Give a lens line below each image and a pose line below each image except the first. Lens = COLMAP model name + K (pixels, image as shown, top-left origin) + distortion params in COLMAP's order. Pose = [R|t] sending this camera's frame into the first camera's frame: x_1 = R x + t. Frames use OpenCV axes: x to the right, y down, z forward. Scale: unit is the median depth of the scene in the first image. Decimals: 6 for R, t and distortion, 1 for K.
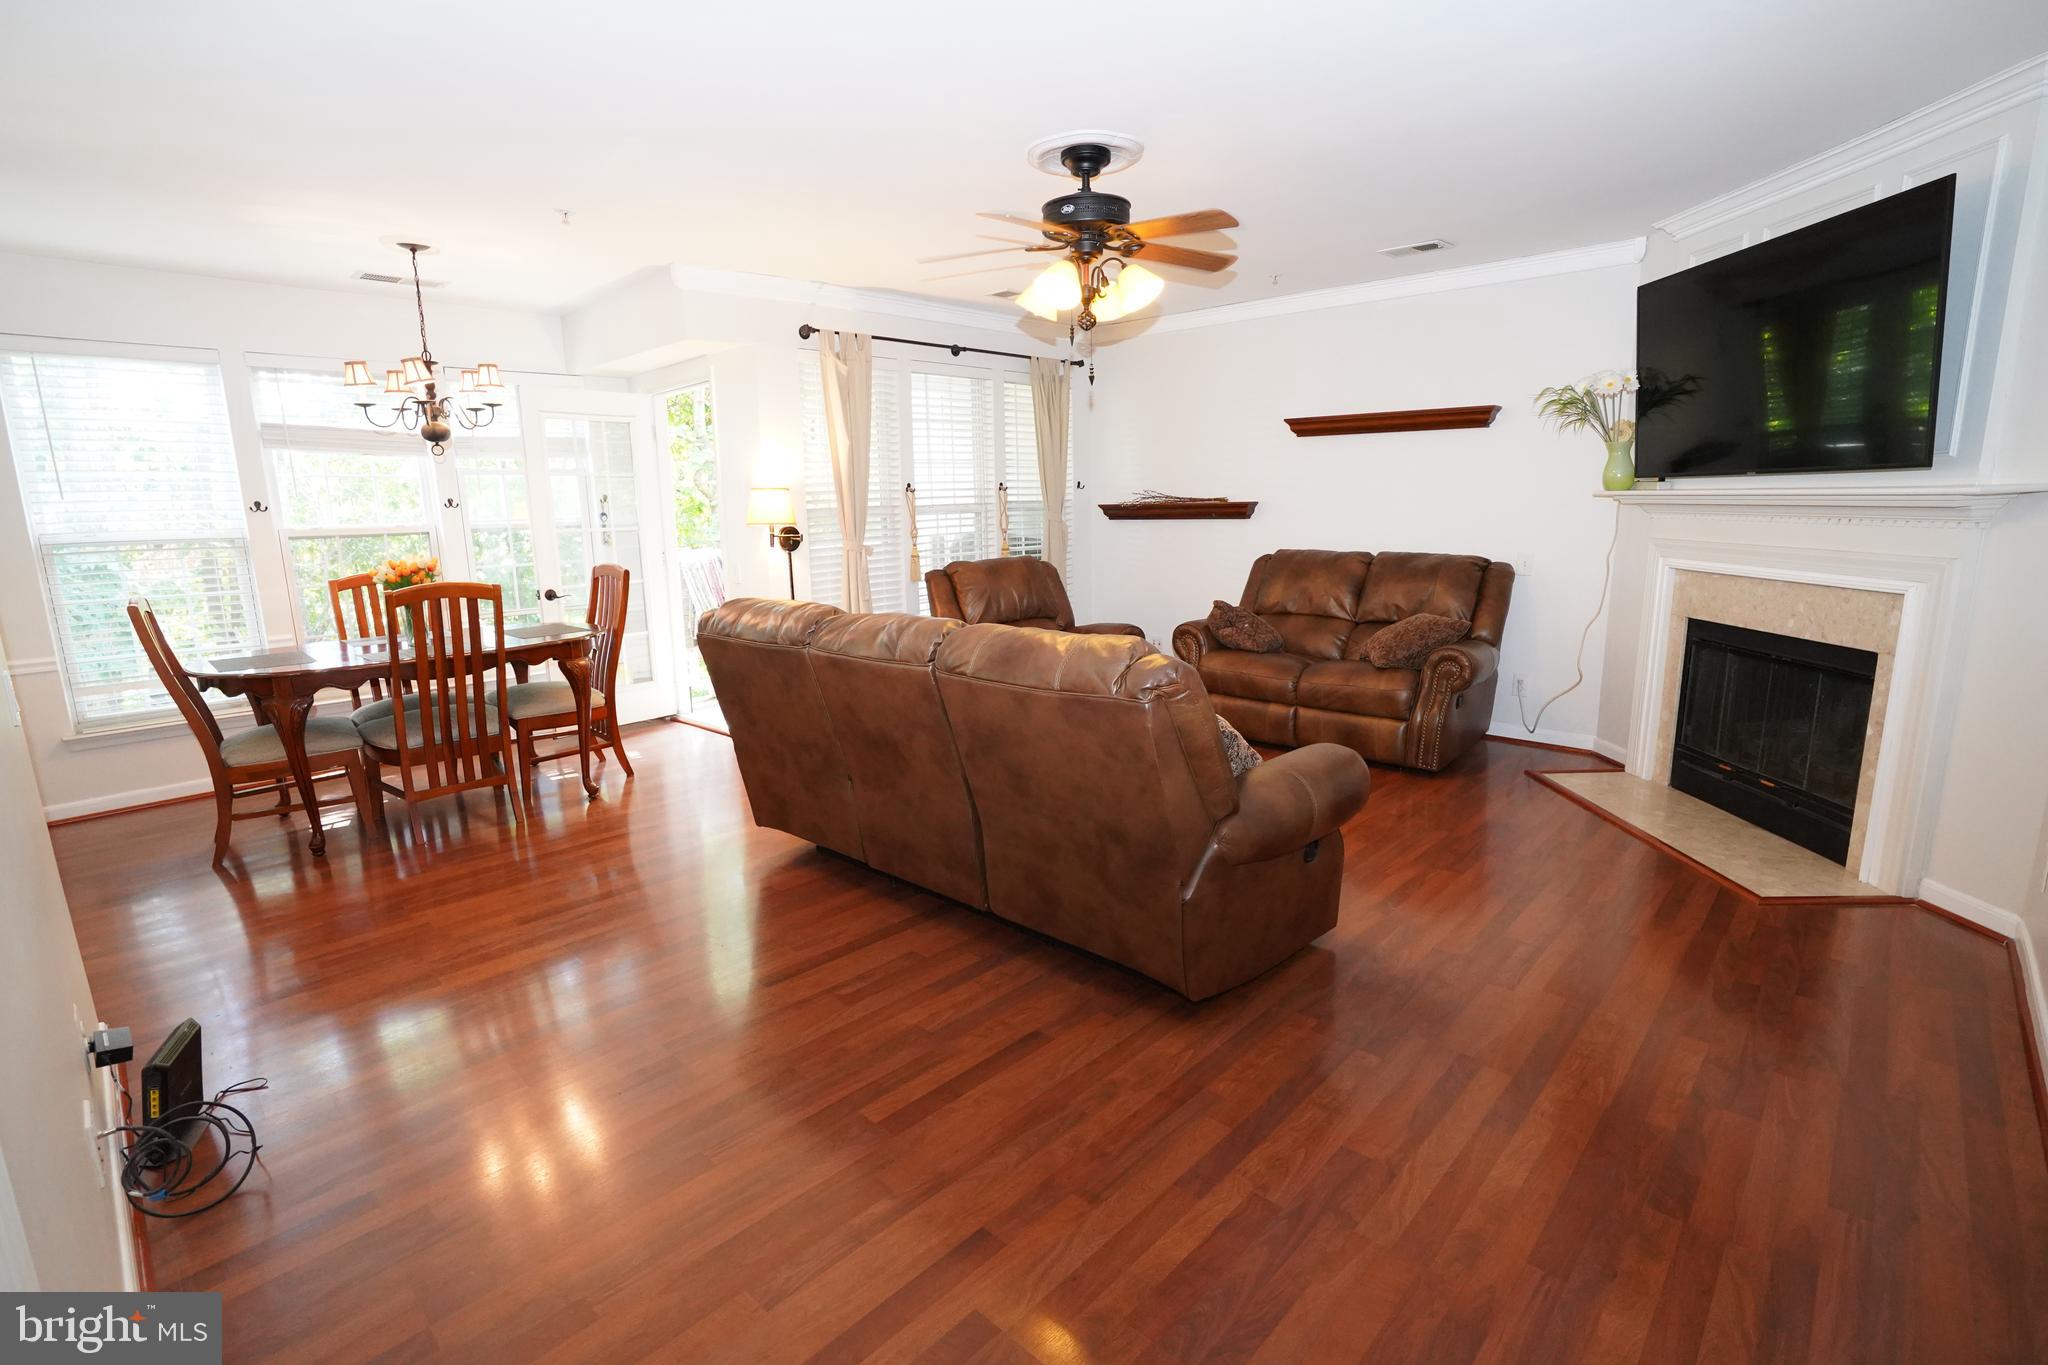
lens RADIAL K [[955.3, 0, 1021.9], [0, 955.3, 690.7], [0, 0, 1]] dist [-0.064821, 0.028515]
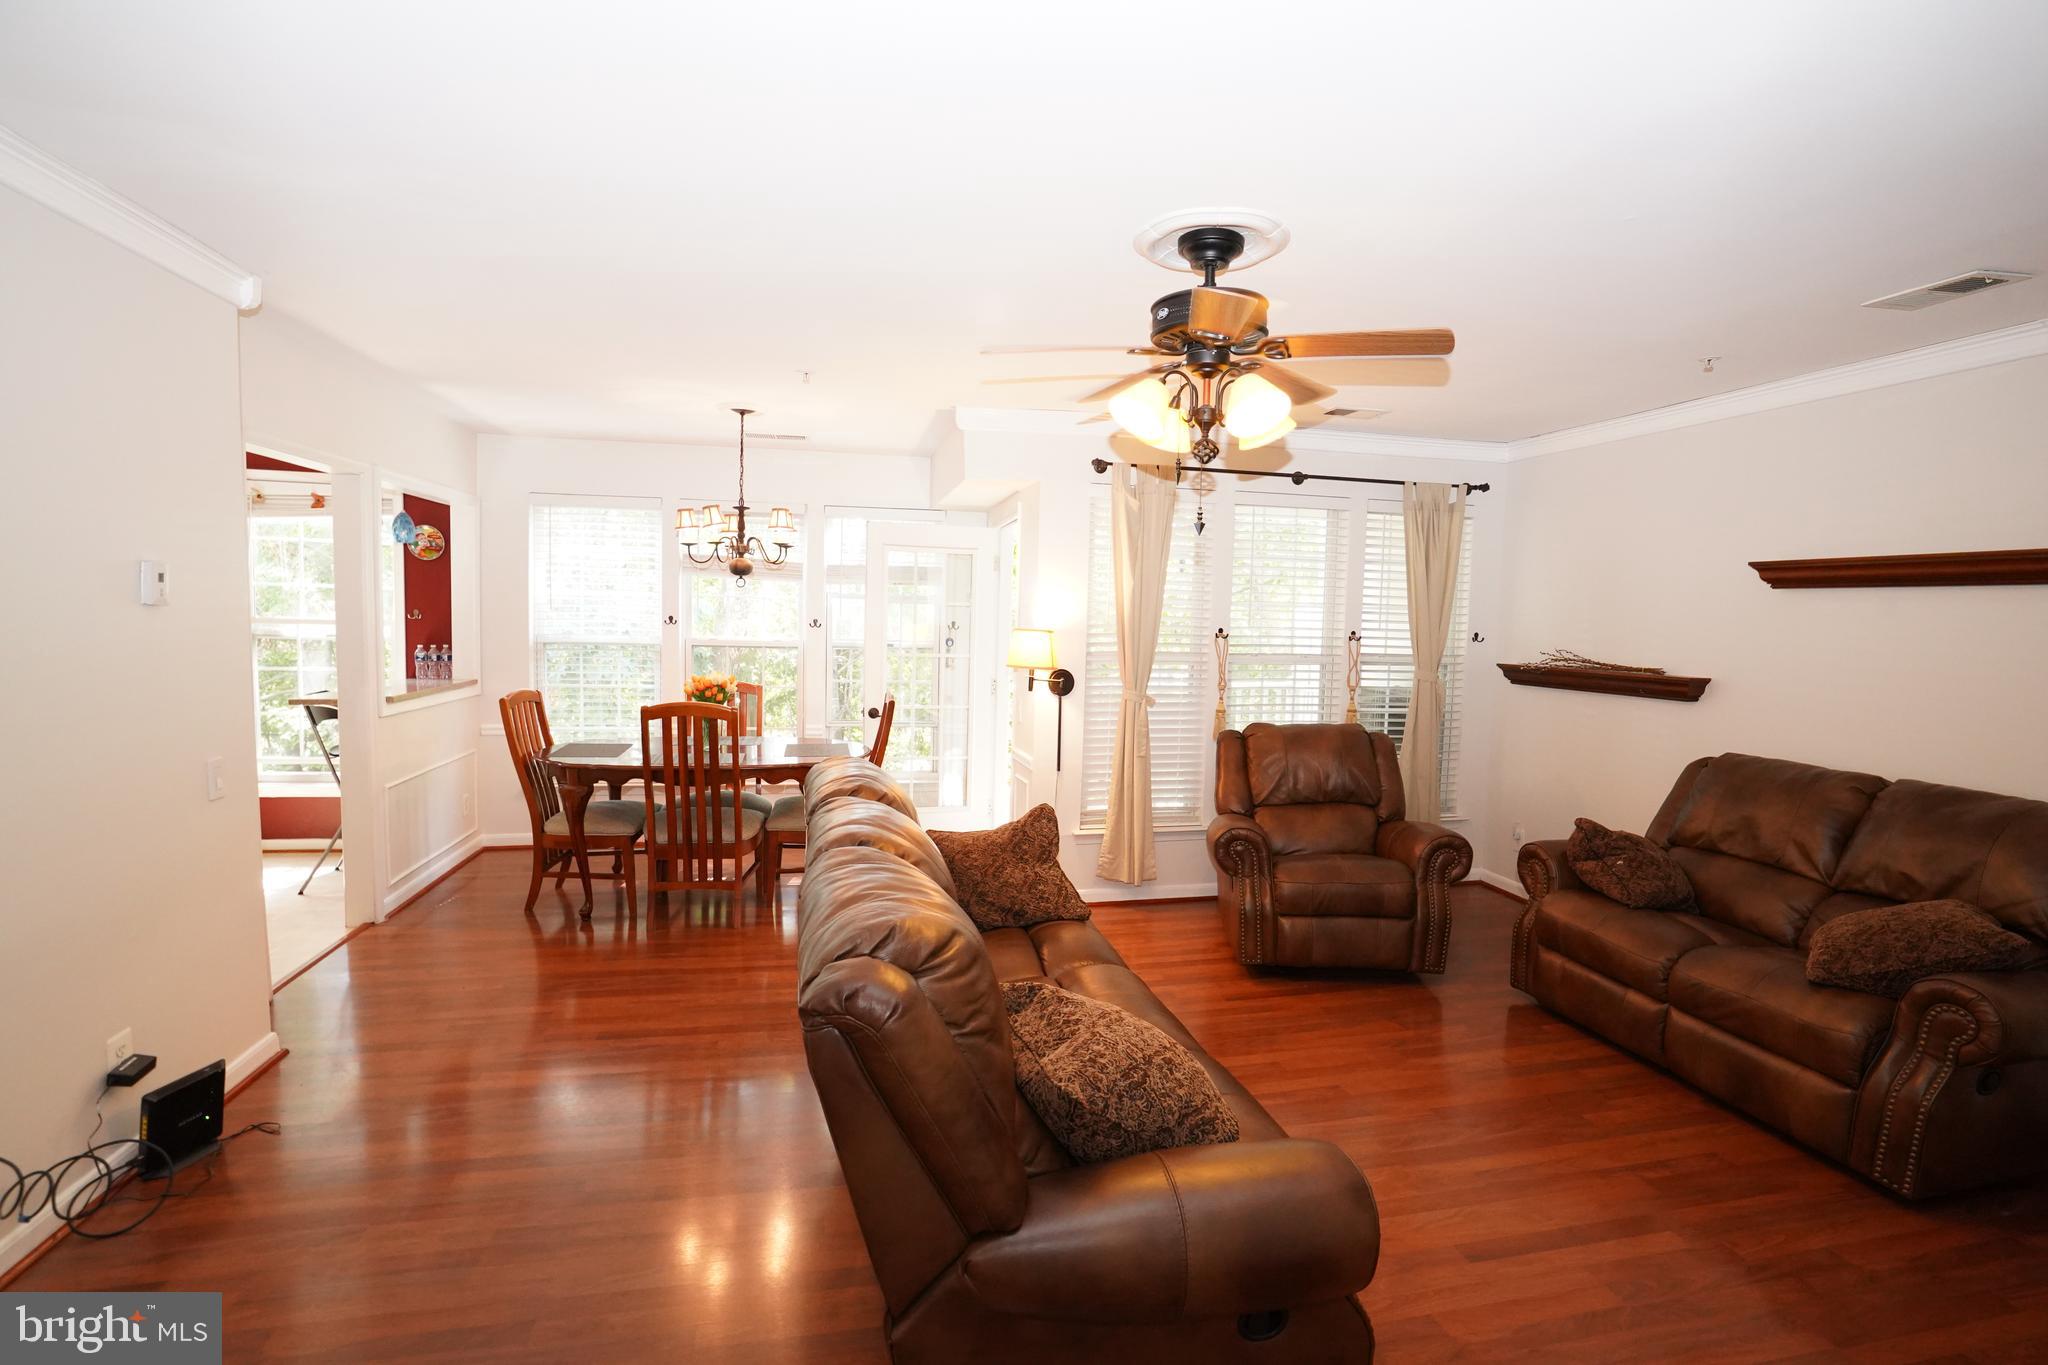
lens RADIAL K [[955.3, 0, 1021.9], [0, 955.3, 690.7], [0, 0, 1]] dist [-0.064821, 0.028515]
pose [[0.827515, 0.086631, -0.554720, 0.238092], [-0.150355, 0.986130, -0.070290, -0.077132], [0.540937, 0.141571, 0.829063, 0.194313]]
